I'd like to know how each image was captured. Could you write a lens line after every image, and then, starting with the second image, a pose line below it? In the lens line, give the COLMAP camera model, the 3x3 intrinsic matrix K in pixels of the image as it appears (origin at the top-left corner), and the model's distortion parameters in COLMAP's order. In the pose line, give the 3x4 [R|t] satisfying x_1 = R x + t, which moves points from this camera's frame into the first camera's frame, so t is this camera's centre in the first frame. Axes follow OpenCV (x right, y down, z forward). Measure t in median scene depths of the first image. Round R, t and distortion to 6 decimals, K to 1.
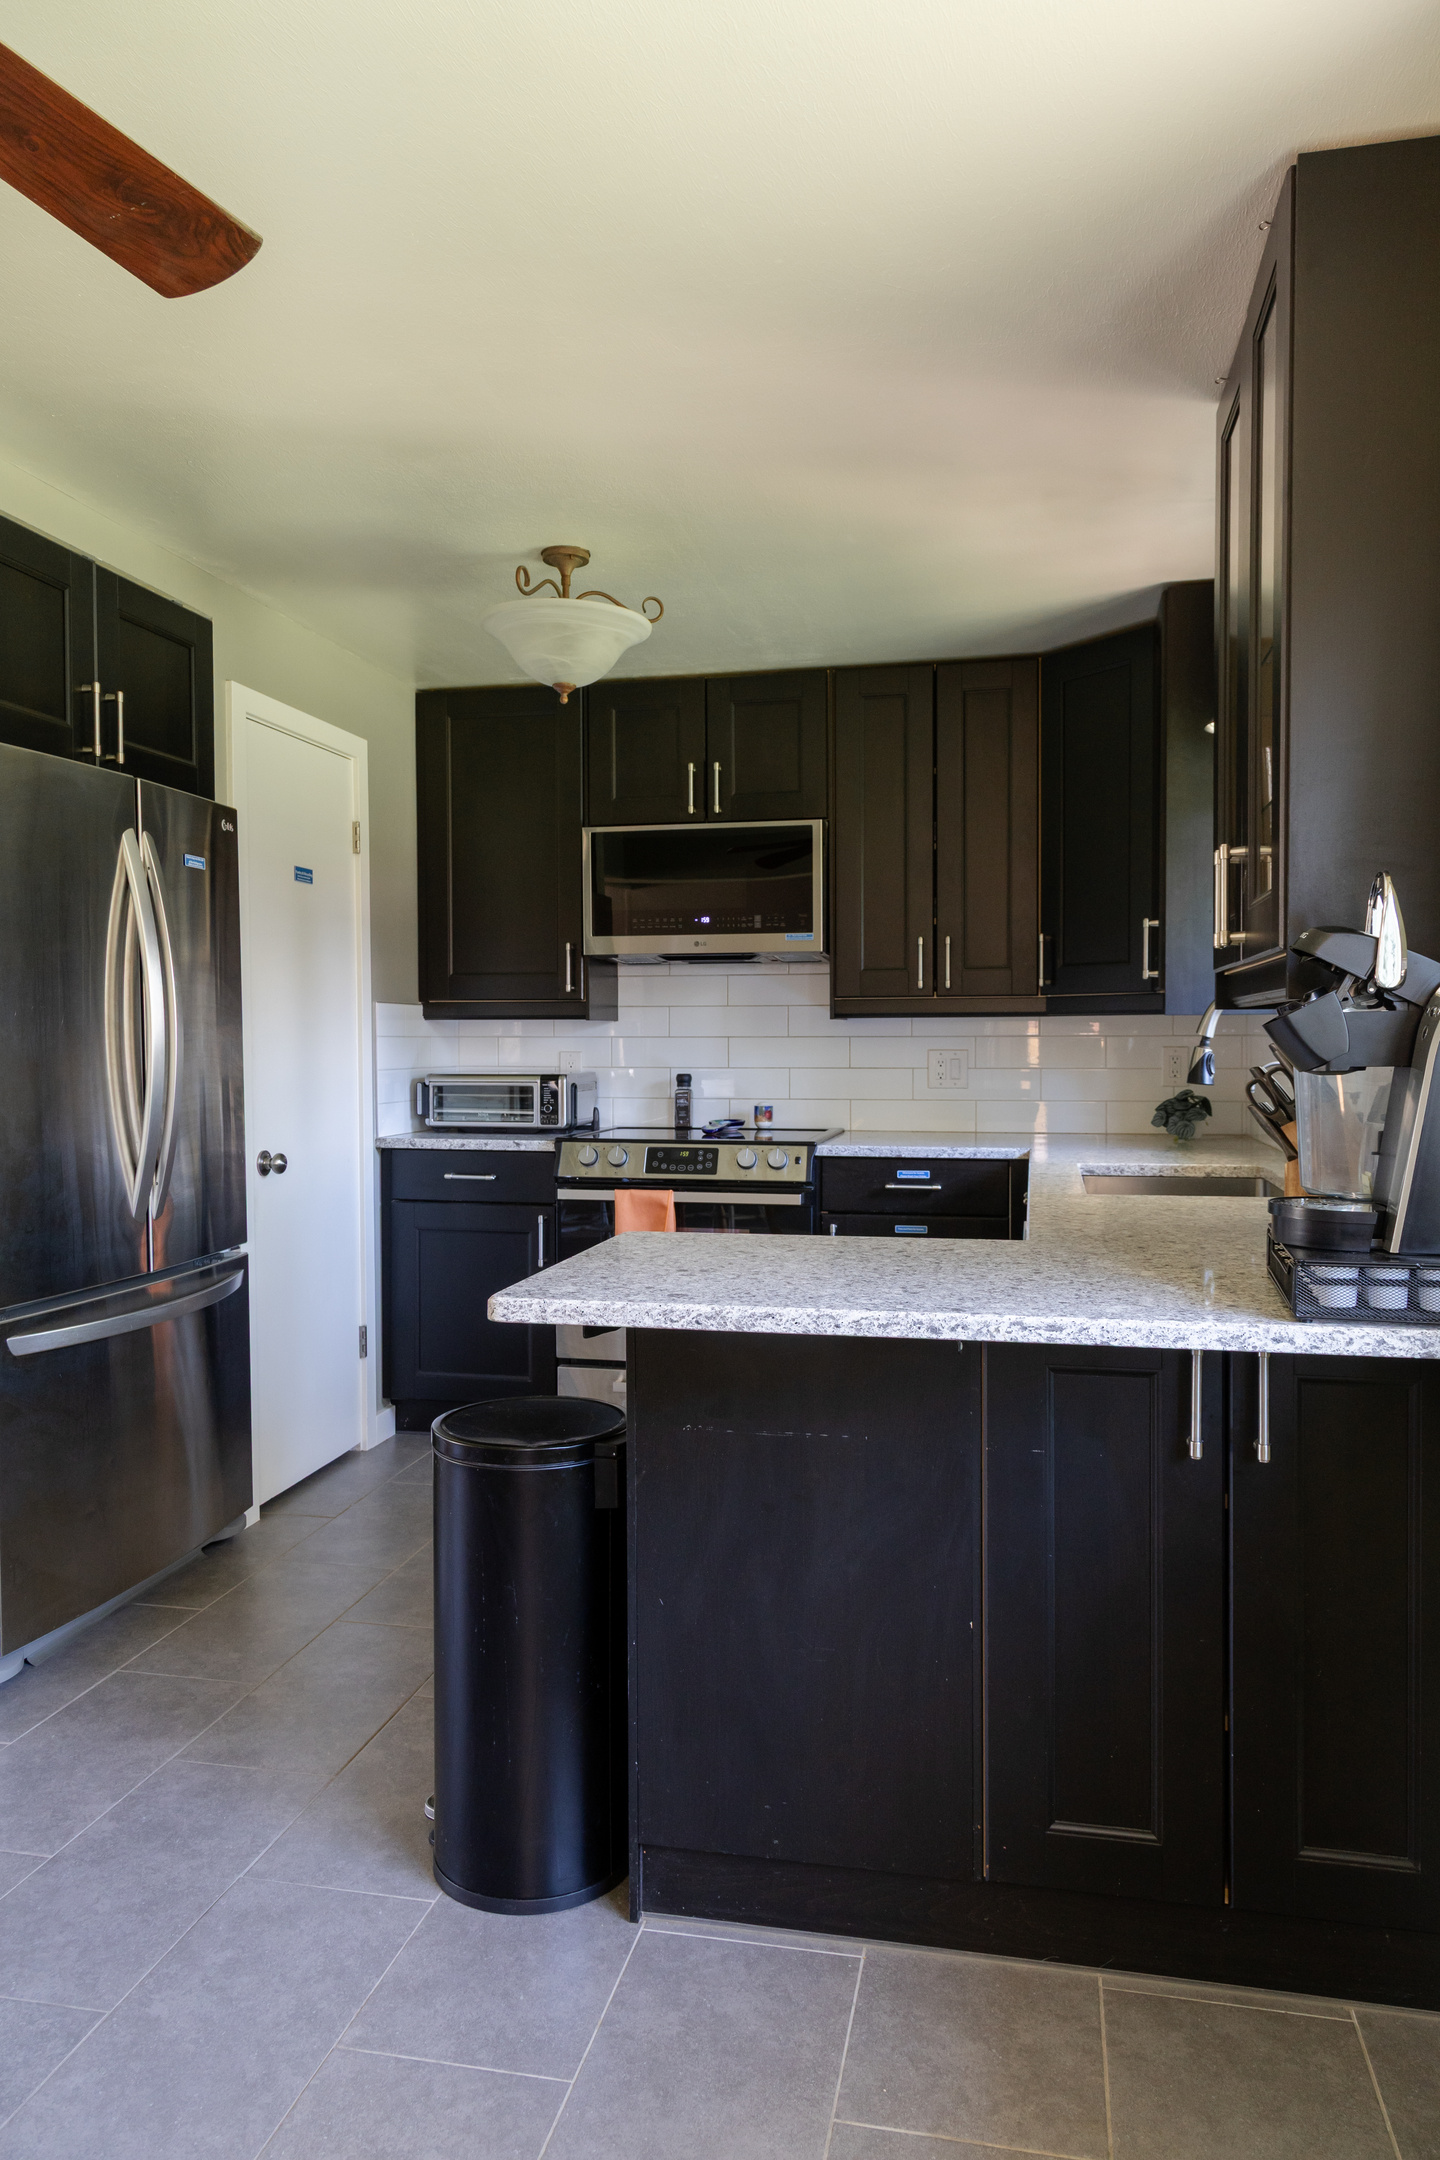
lens RADIAL K [[1488.2, 0, 720.0], [0, 1488.2, 1080.0], [0, 0, 1]] dist [0.023130, -0.006856]
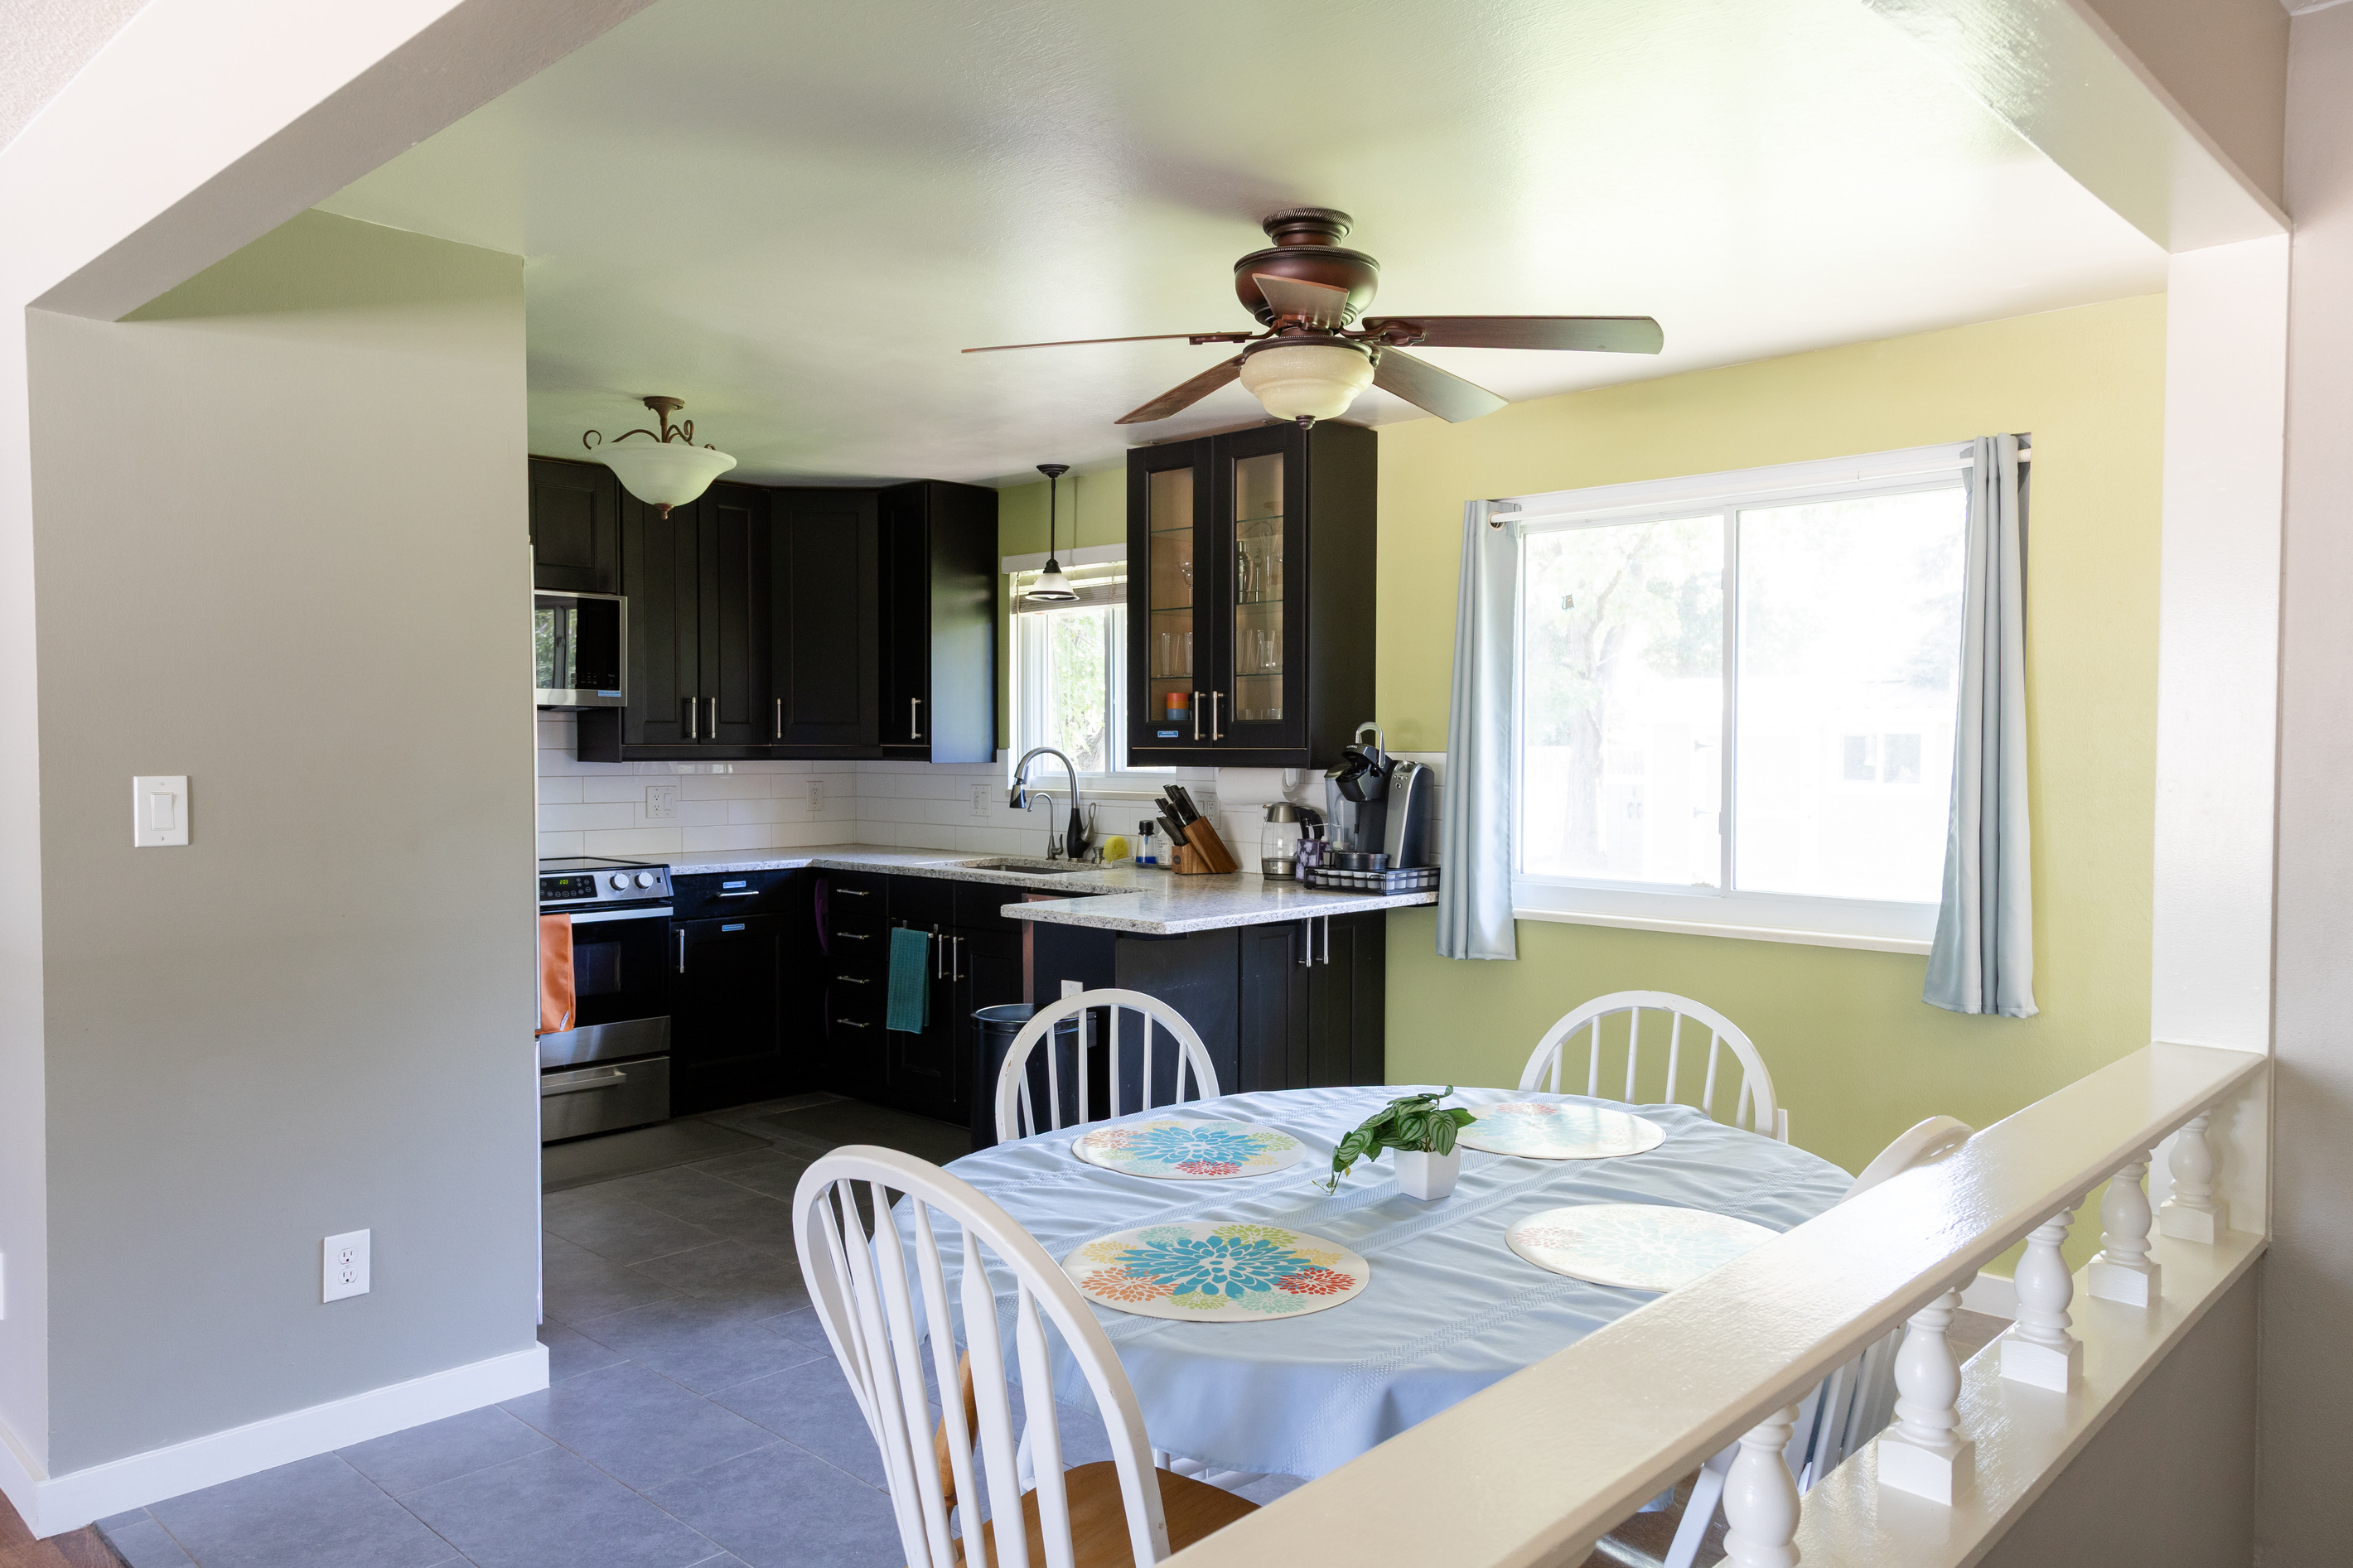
lens RADIAL K [[1620.9, 0, 1192.0], [0, 1620.9, 799.9], [0, 0, 1]] dist [0.023130, -0.006856]
pose [[0.515540, -0.024715, 0.856509, -0.870134], [0.022787, 0.999626, 0.015129, -0.022300], [-0.856563, 0.011718, 0.515910, -0.067240]]
